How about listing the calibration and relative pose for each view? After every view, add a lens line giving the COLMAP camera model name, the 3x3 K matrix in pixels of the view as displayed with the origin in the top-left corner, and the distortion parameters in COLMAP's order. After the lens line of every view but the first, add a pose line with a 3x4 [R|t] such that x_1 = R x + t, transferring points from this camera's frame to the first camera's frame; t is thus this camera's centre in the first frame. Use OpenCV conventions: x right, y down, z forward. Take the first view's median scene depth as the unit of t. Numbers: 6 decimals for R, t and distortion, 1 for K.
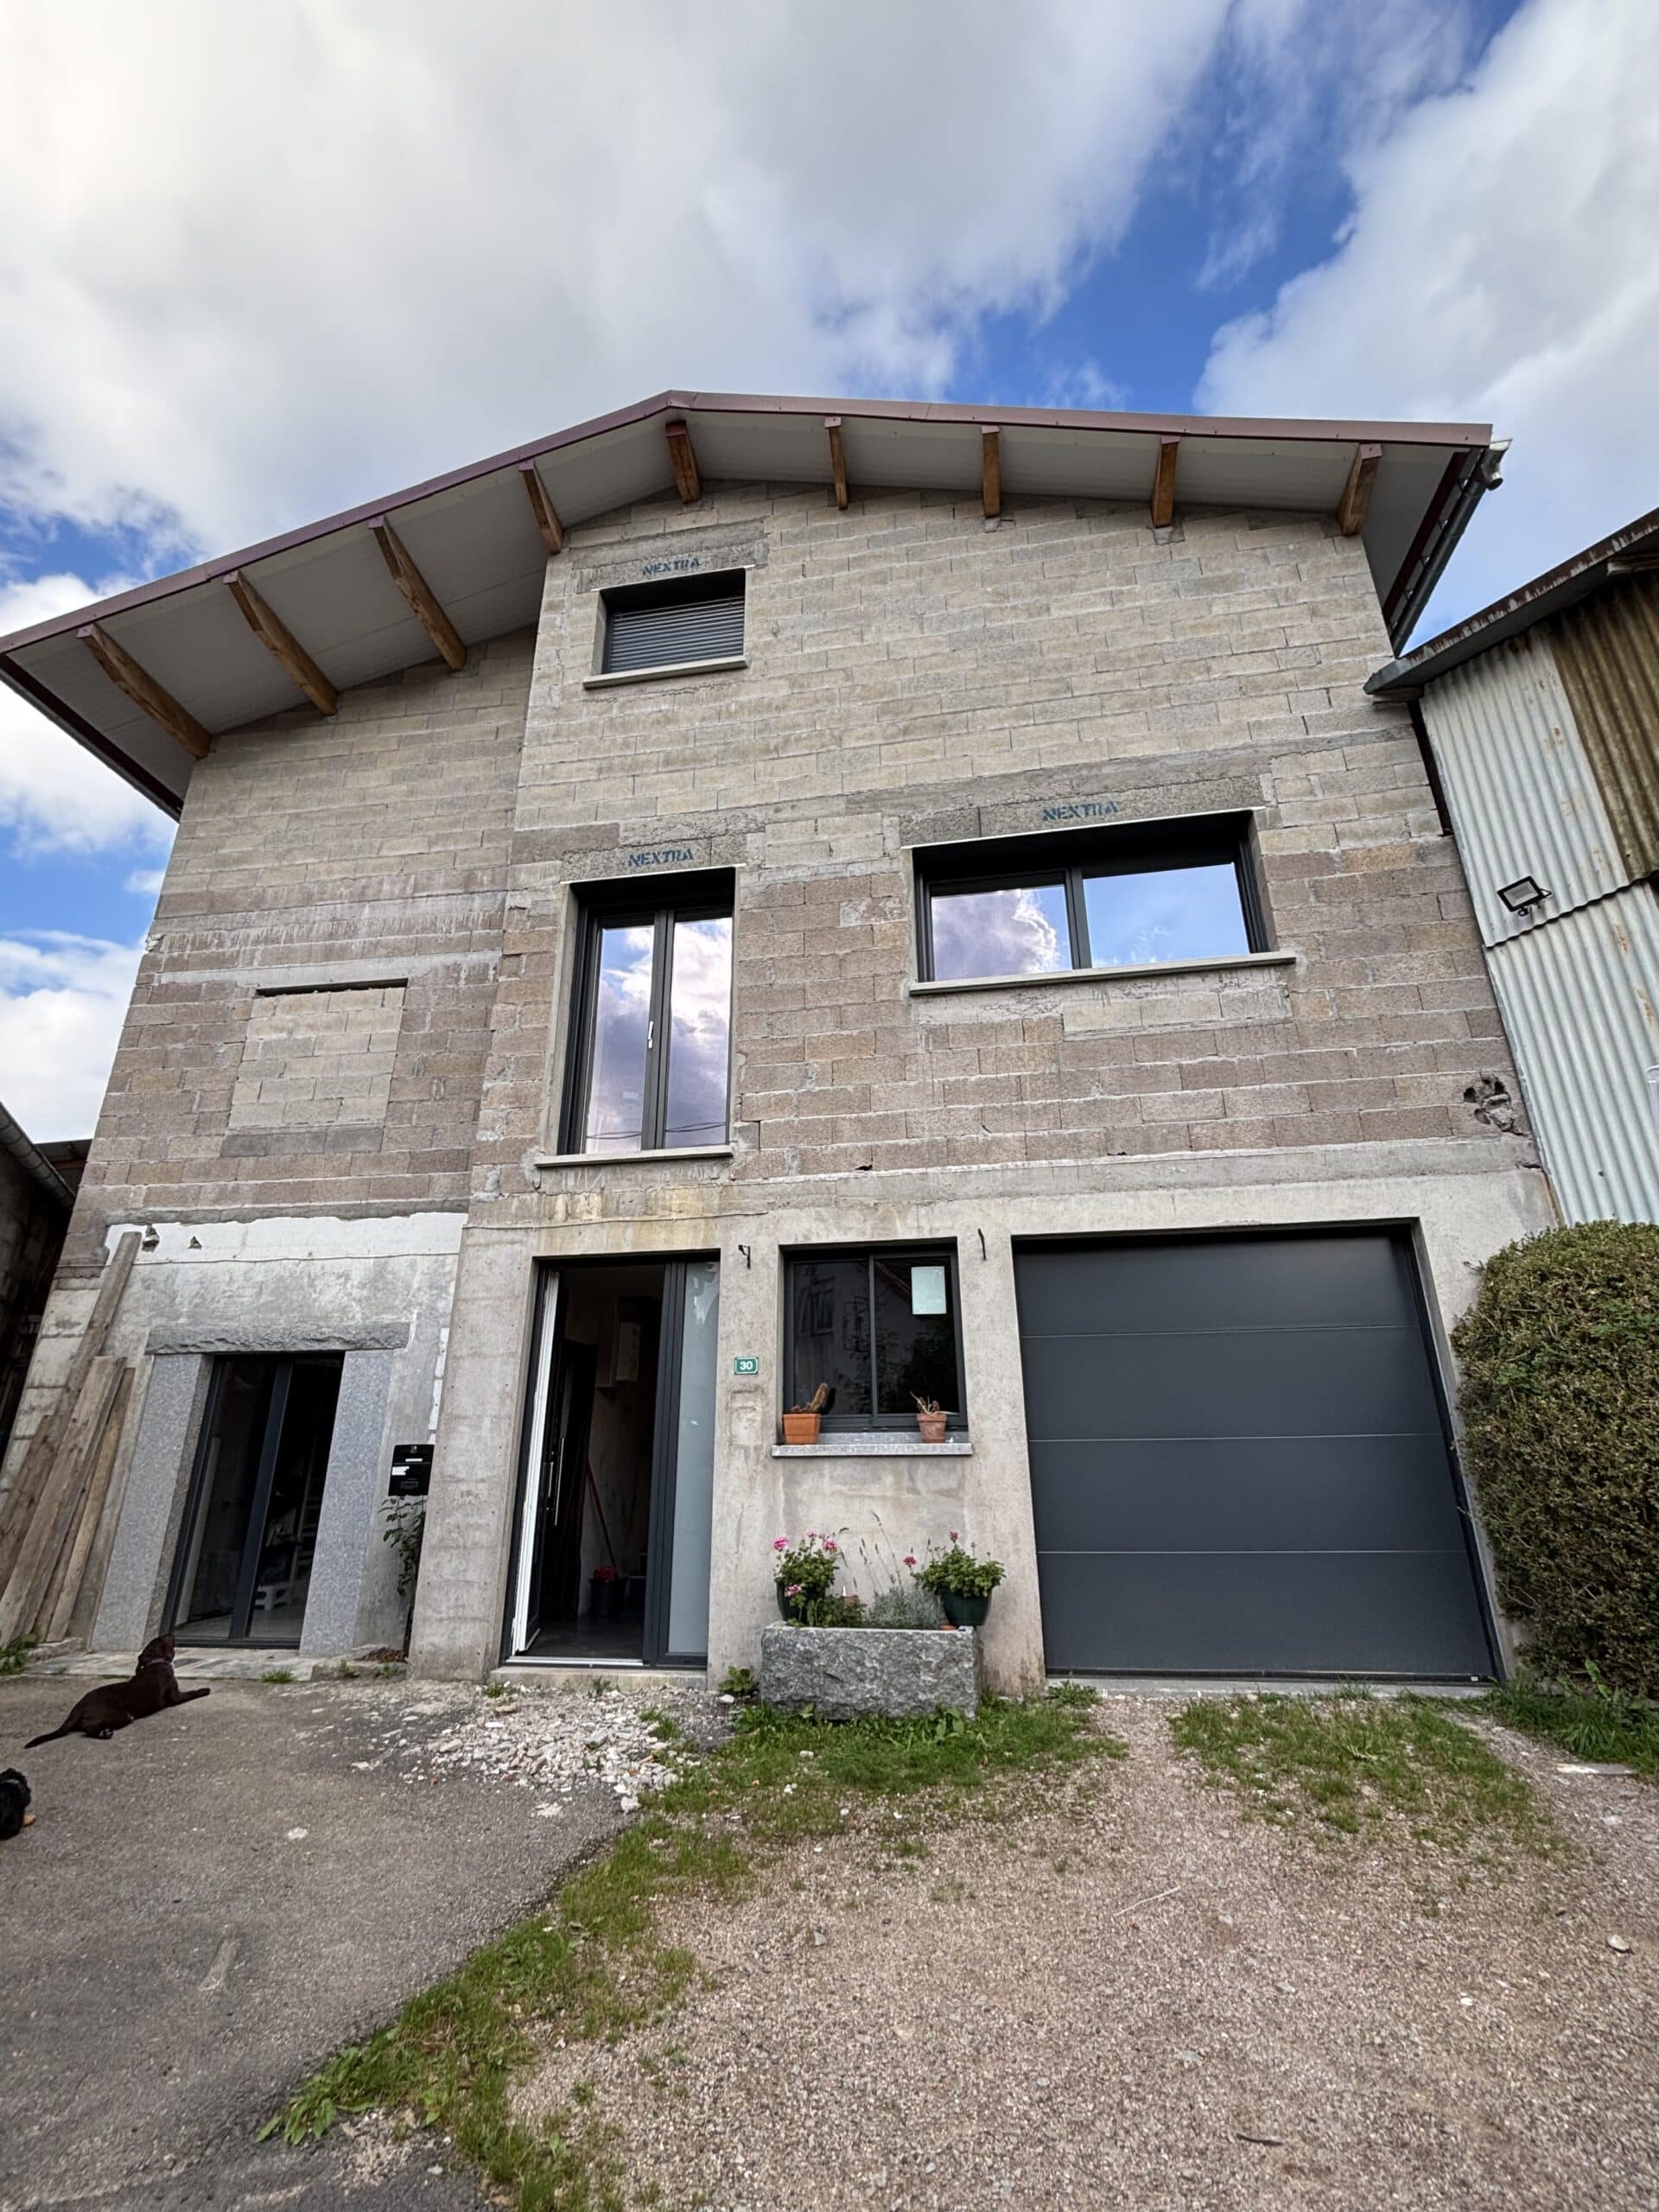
lens RADIAL K [[972.4, 0, 829.5], [0, 972.4, 1106.0], [0, 0, 1]] dist [-0.000536, -0.000133]
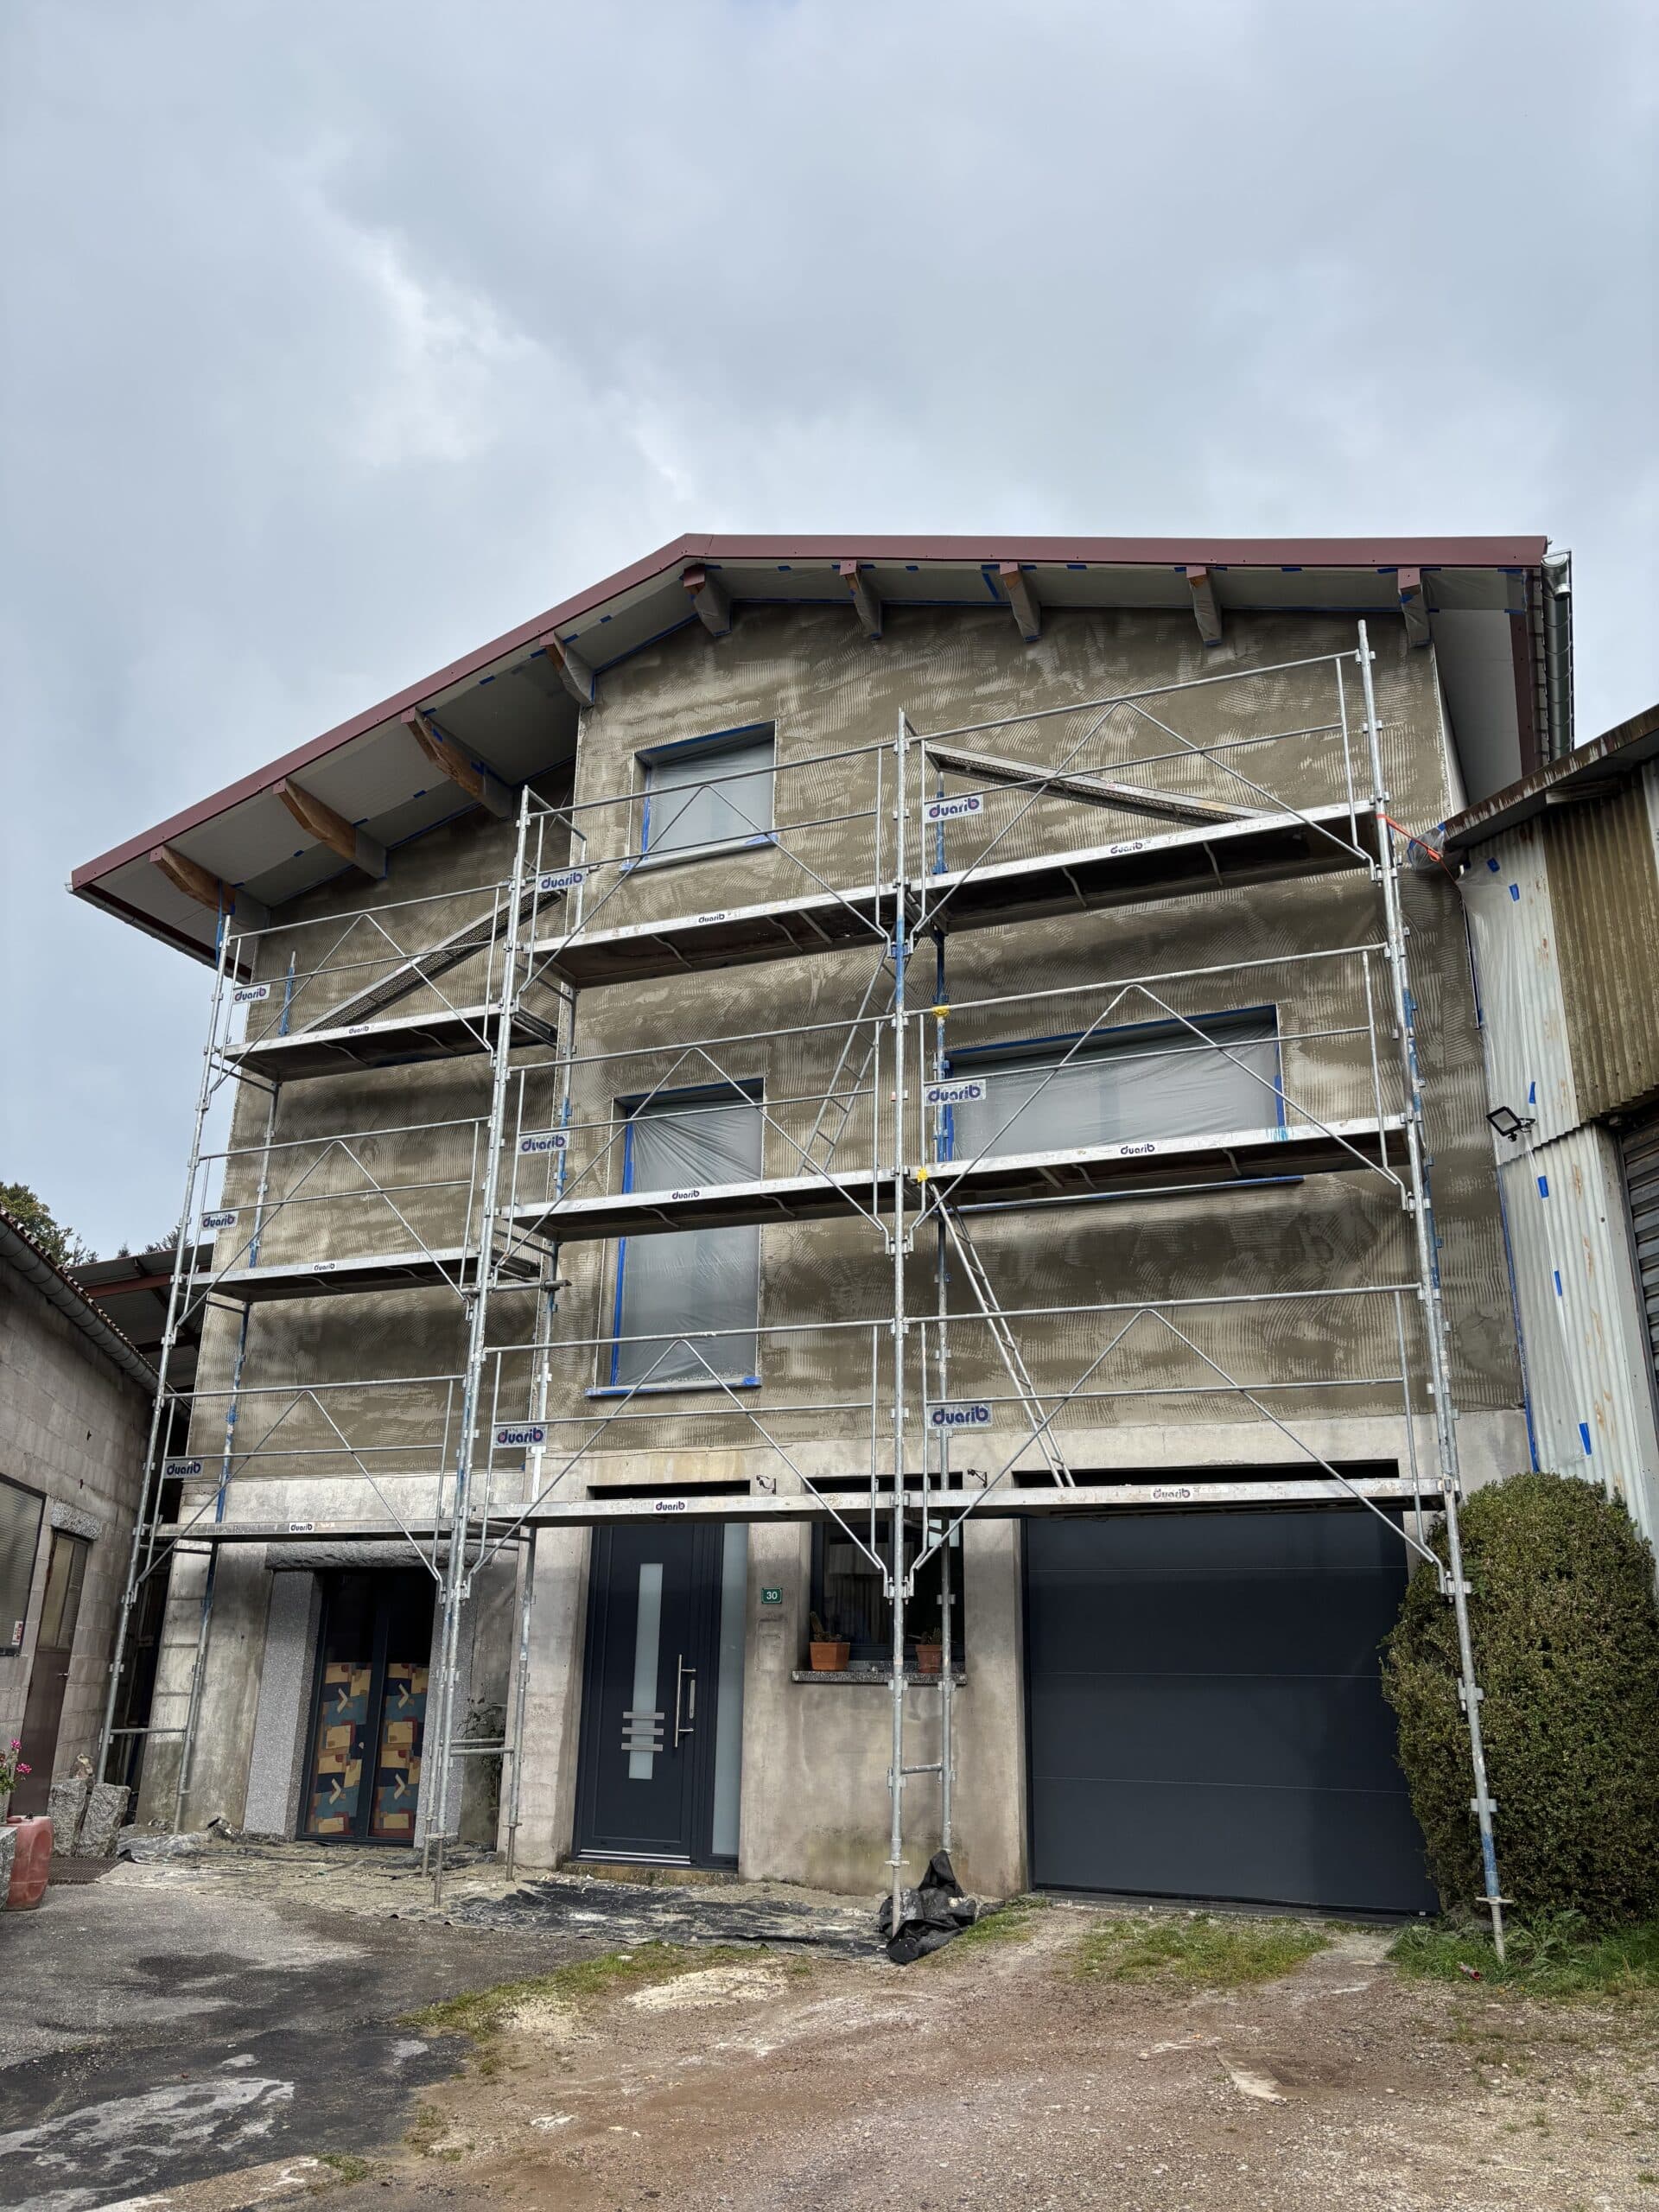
lens RADIAL K [[1692.0, 0, 829.5], [0, 1692.0, 1106.0], [0, 0, 1]] dist [0.034385, 0.000277]
pose [[0.966319, -0.059572, -0.250357, 0.471538], [0.067323, 0.997477, 0.022502, -0.304625], [0.248385, -0.038598, 0.967892, -0.765972]]
